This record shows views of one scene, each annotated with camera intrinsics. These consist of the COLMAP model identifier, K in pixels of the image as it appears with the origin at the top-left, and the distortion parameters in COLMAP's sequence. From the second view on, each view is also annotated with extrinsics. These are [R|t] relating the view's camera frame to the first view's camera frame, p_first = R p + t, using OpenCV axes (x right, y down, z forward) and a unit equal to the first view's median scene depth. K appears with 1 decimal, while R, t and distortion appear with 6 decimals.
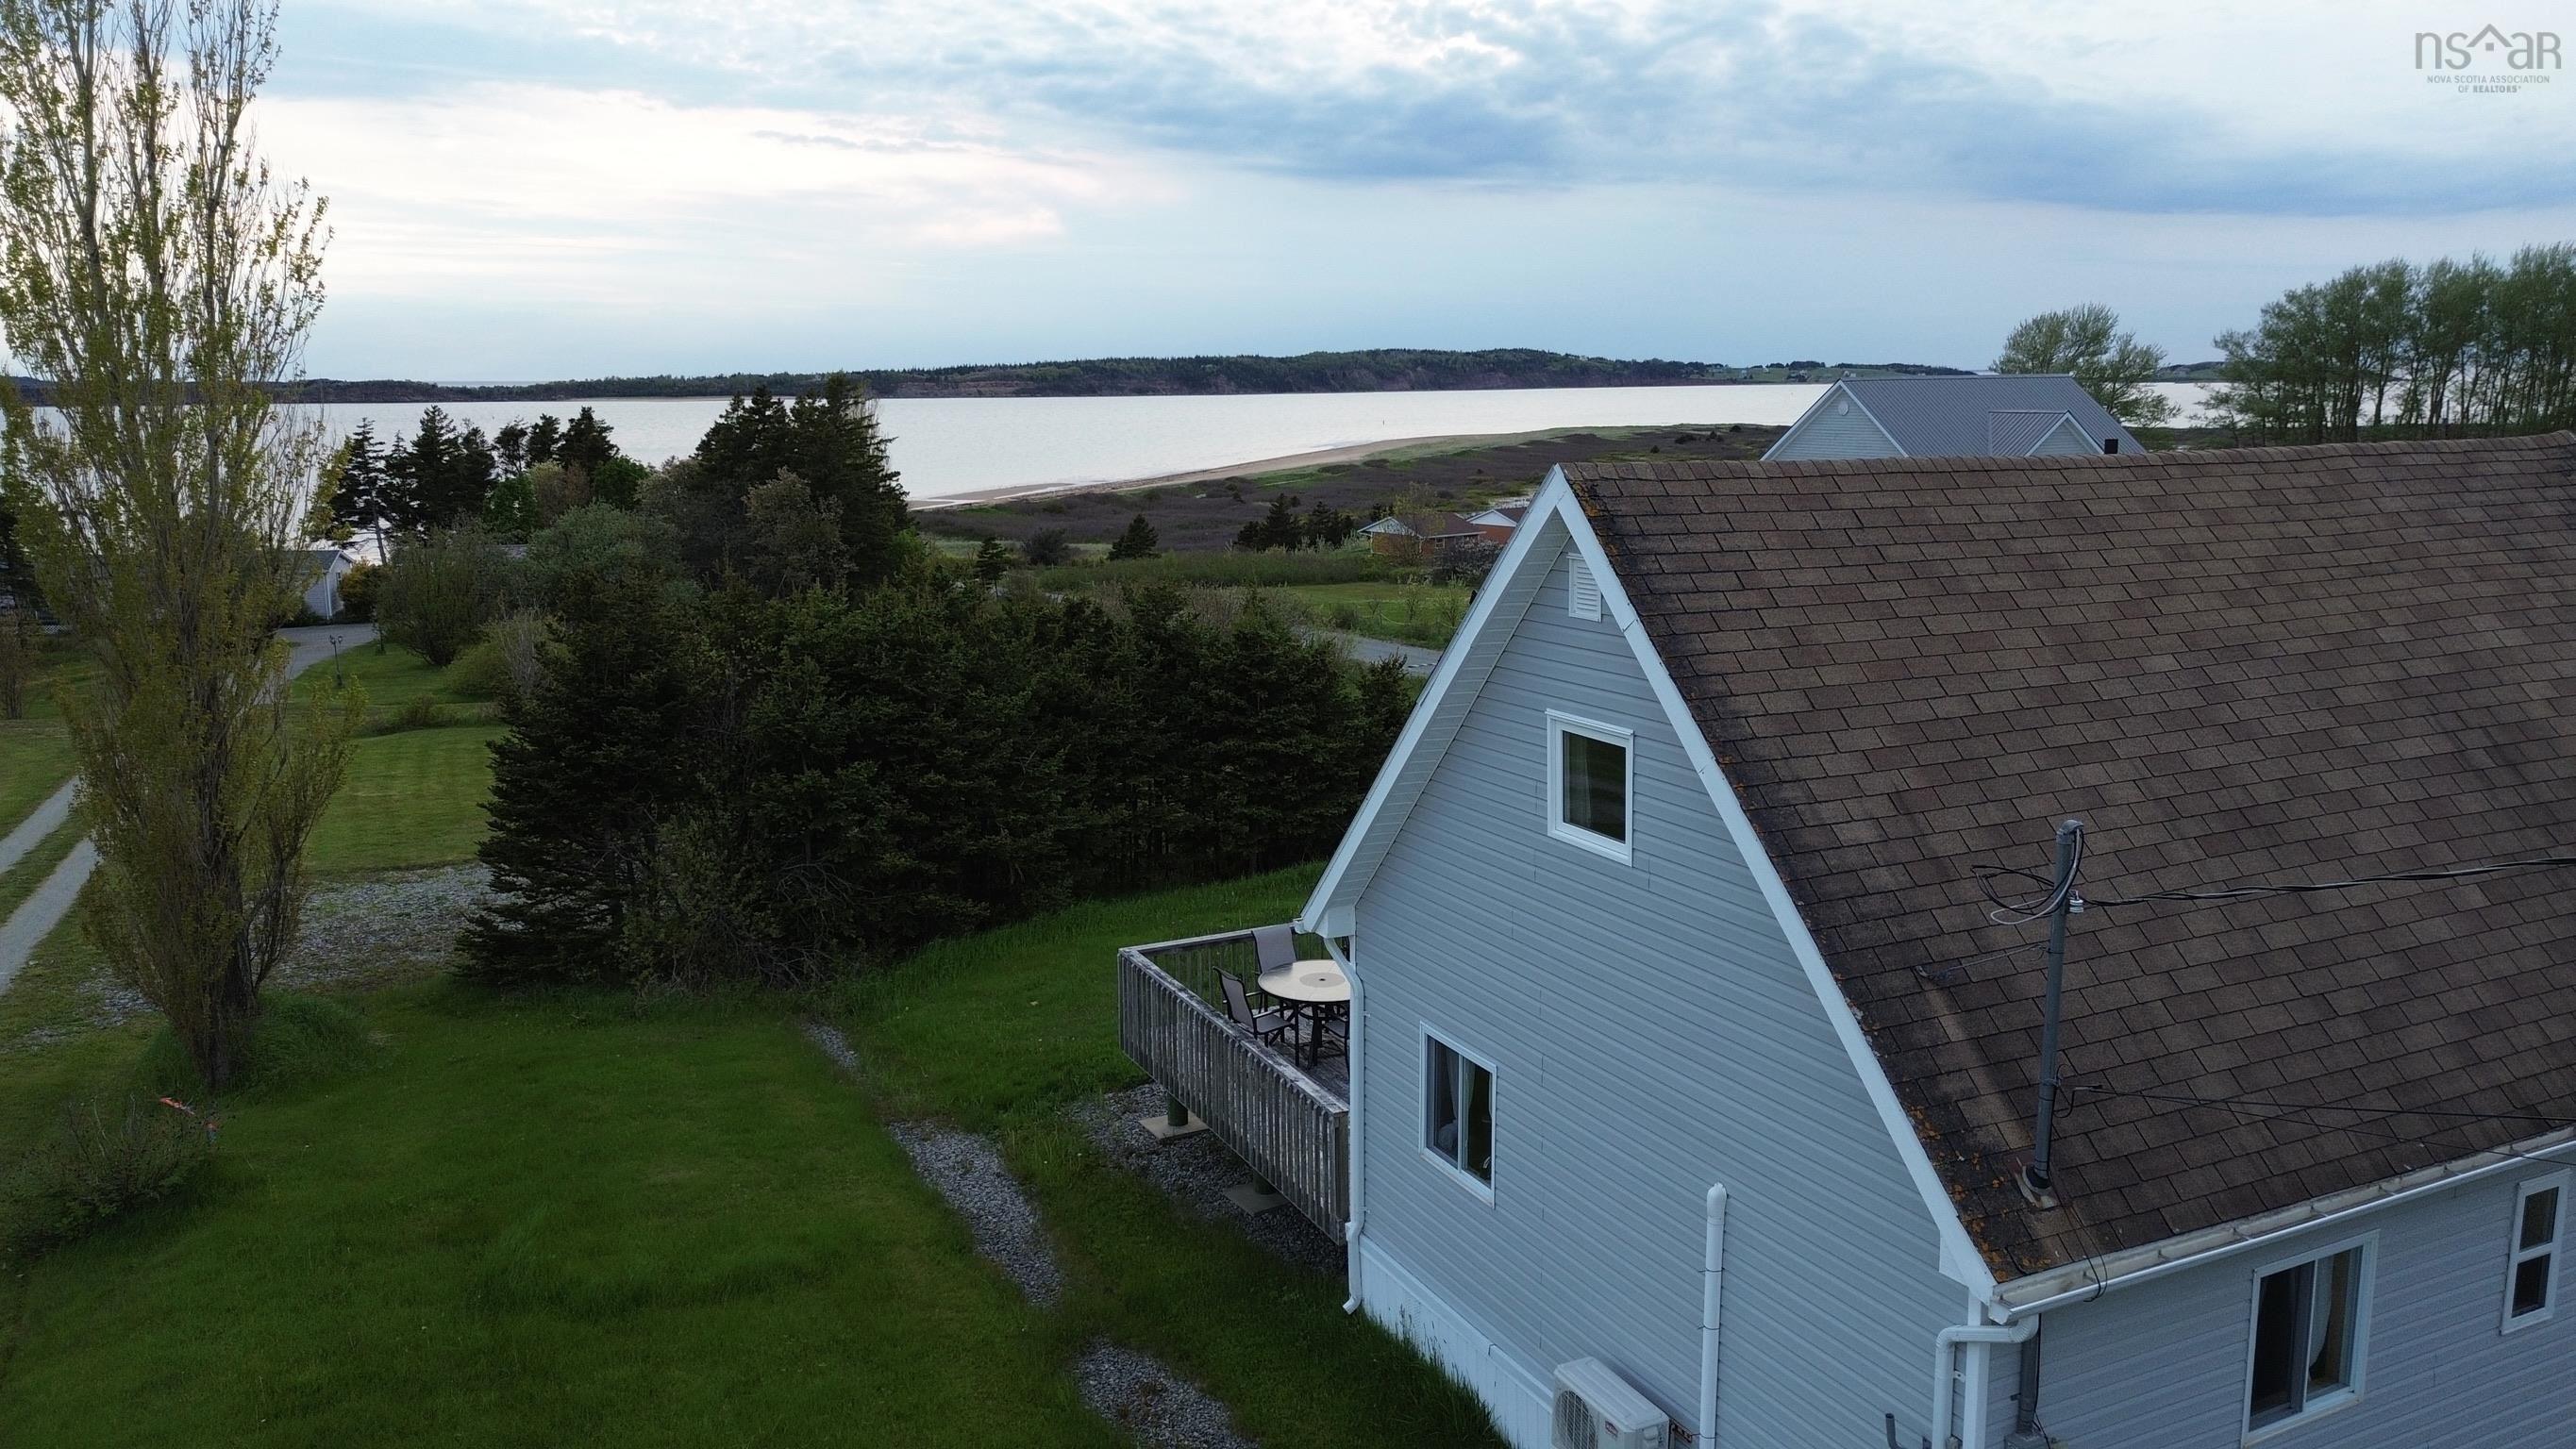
lens RADIAL K [[1809.7, 0, 1283.3], [0, 1809.7, 719.4], [0, 0, 1]] dist [0.080852, -0.085450]
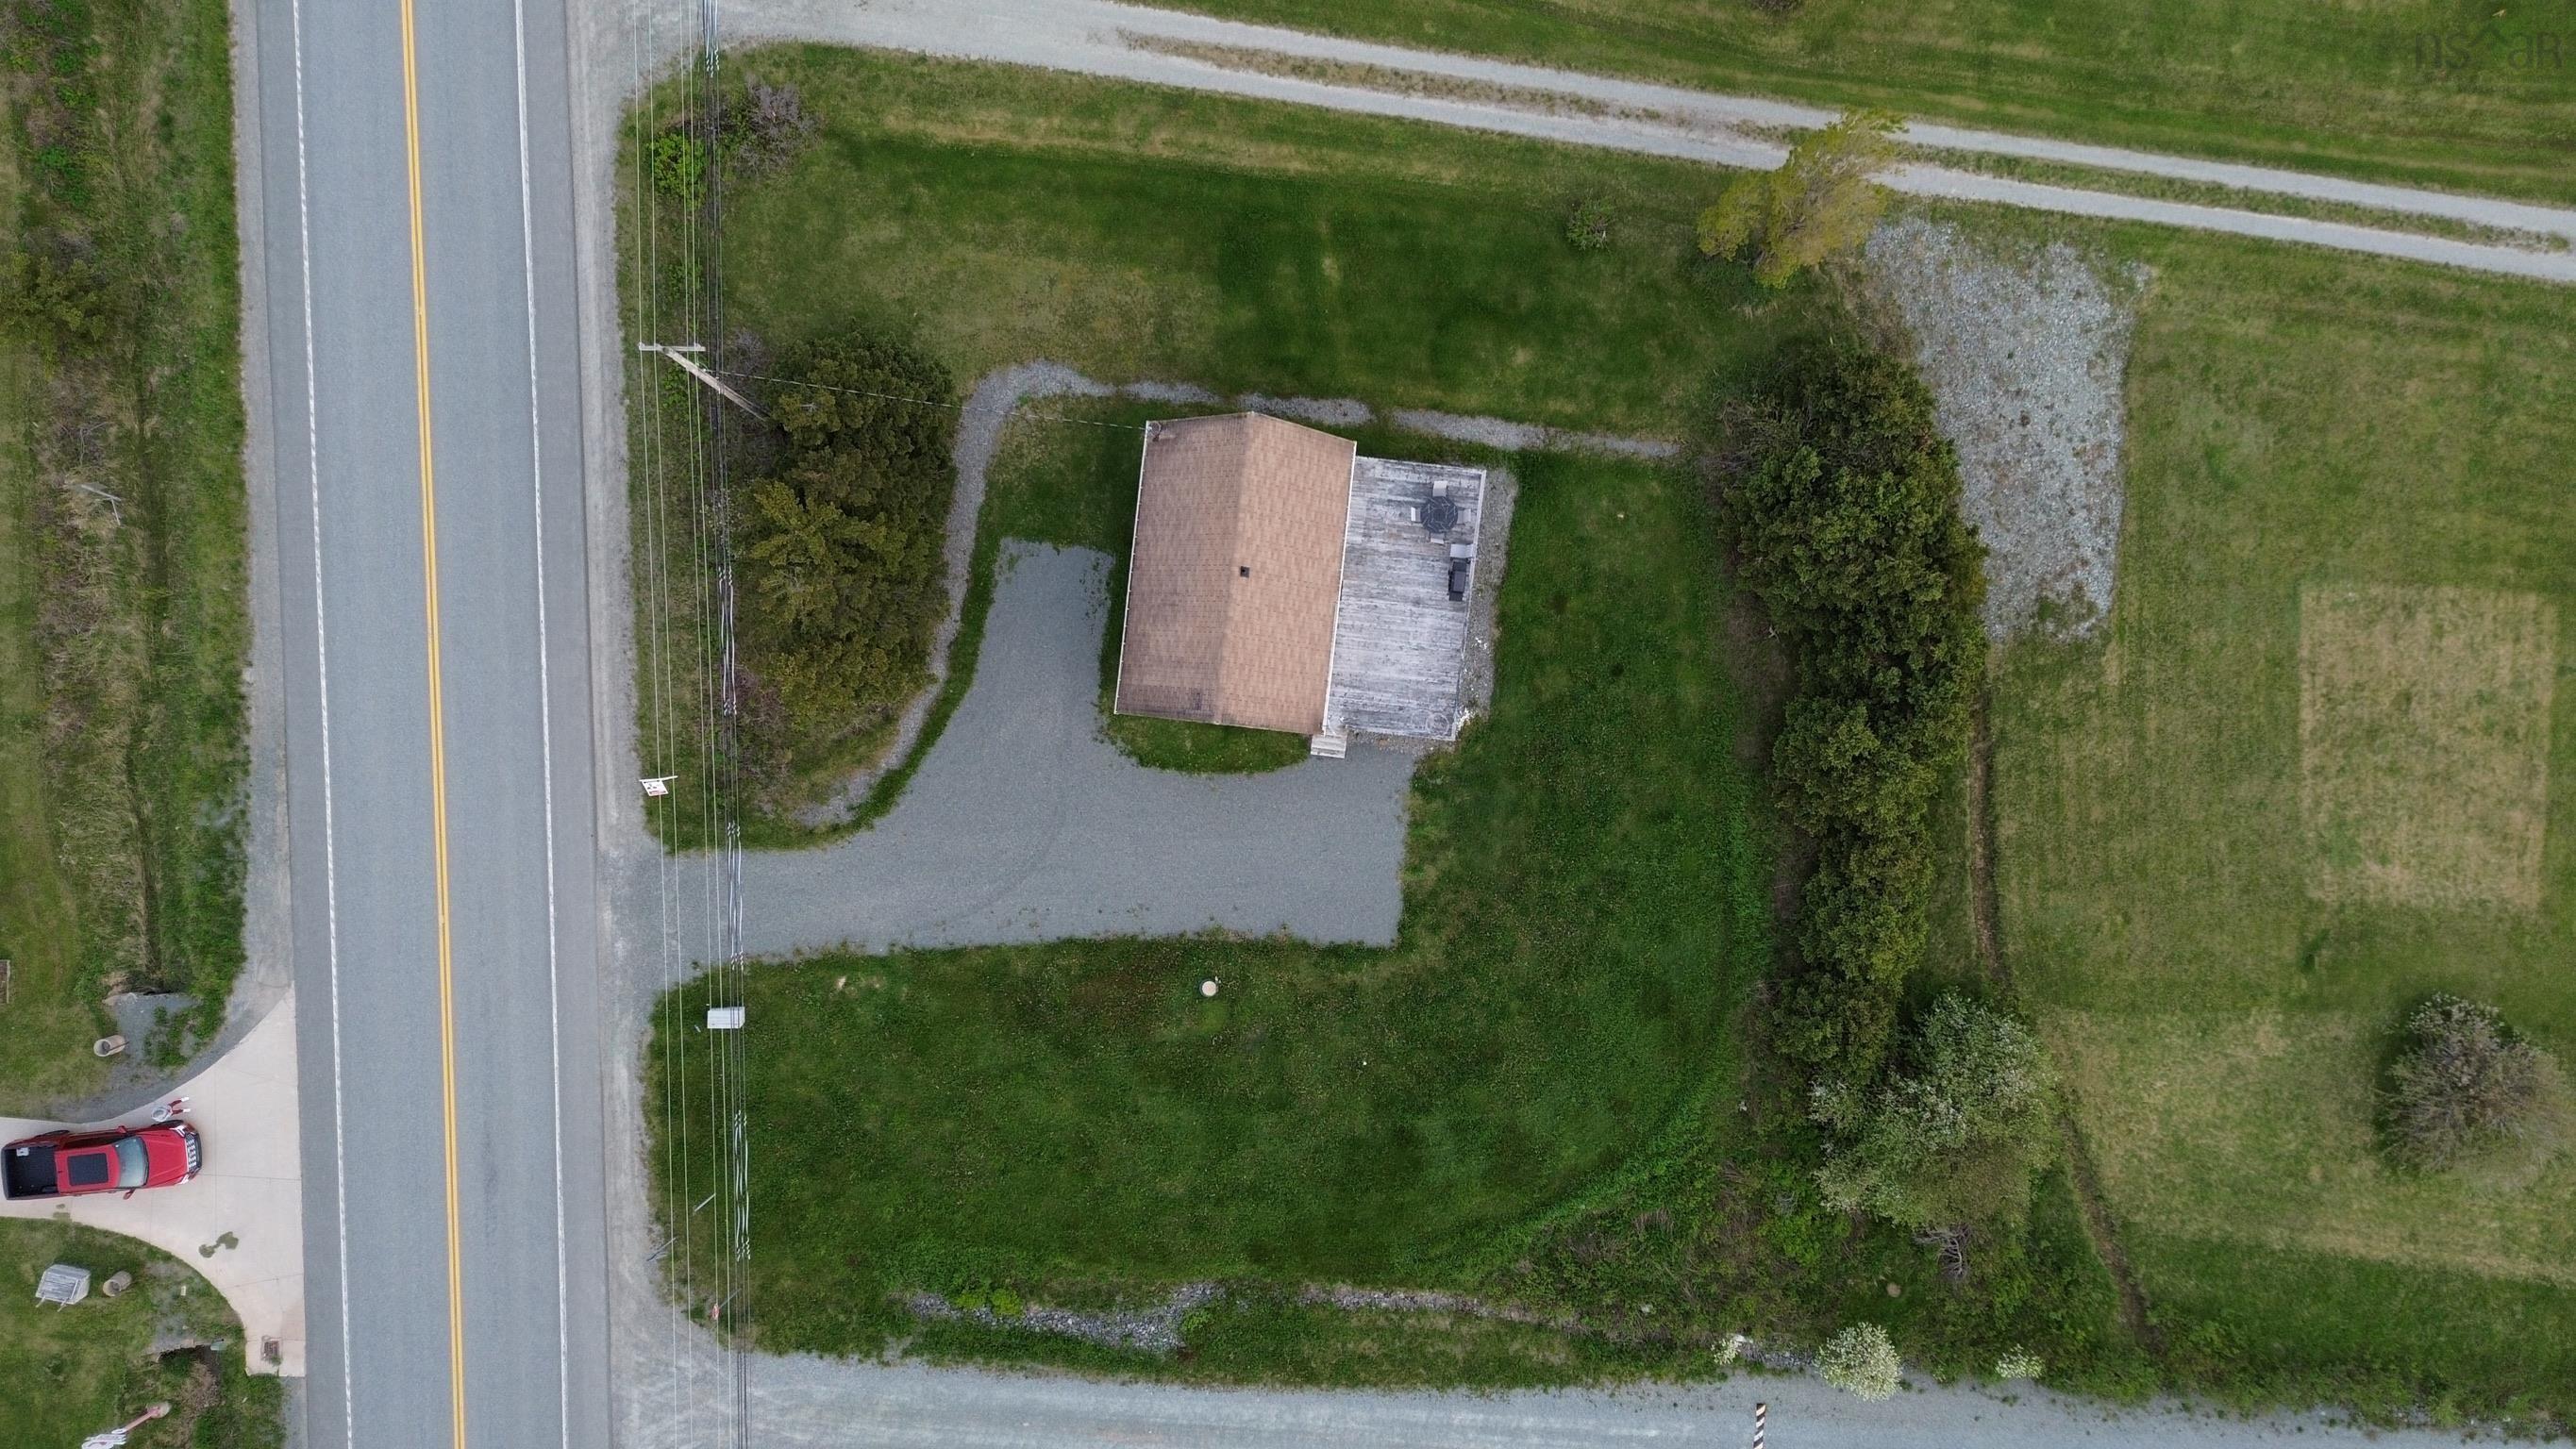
lens RADIAL K [[1809.7, 0, 1283.3], [0, 1809.7, 719.4], [0, 0, 1]] dist [0.080852, -0.085450]
pose [[-0.533240, 0.845953, 0.004383, 0.766732], [-0.149434, -0.099291, 0.983774, -5.001087], [0.832661, 0.523932, 0.179360, 0.551867]]
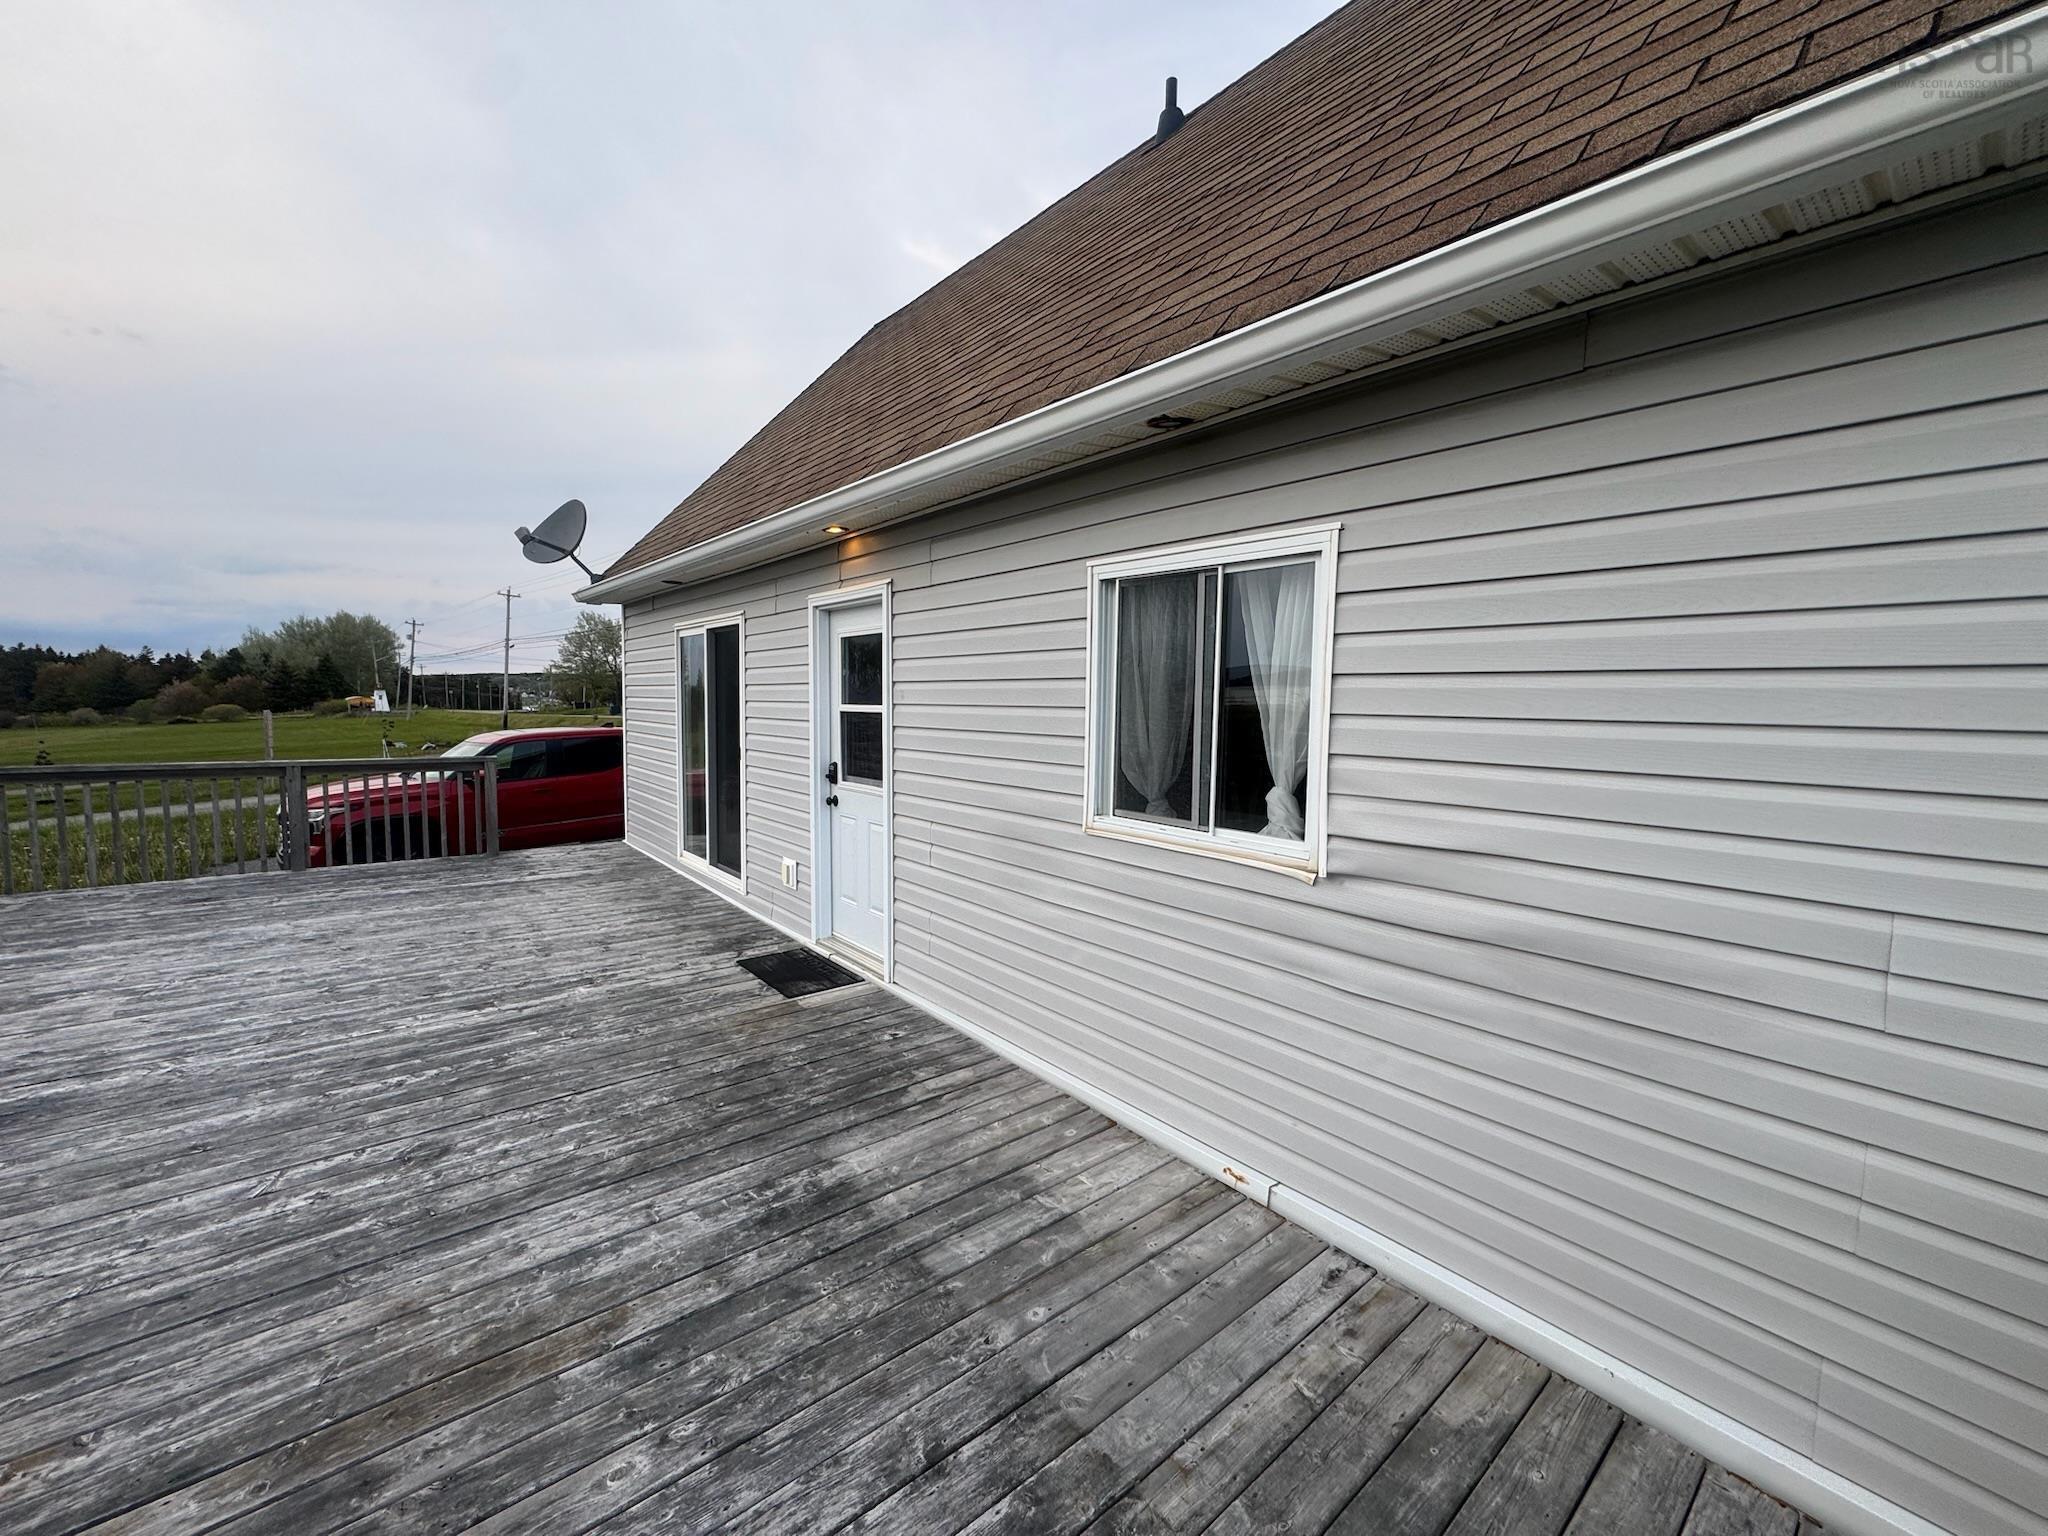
lens RADIAL K [[817.2, 0, 1033.8], [0, 817.2, 765.4], [0, 0, 1]] dist [-0.009978, -0.000424]
pose [[-0.241344, -0.072915, 0.967696, -0.011330], [0.164544, 0.979660, 0.114854, 0.187647], [-0.956388, 0.186948, -0.224437, 1.405622]]
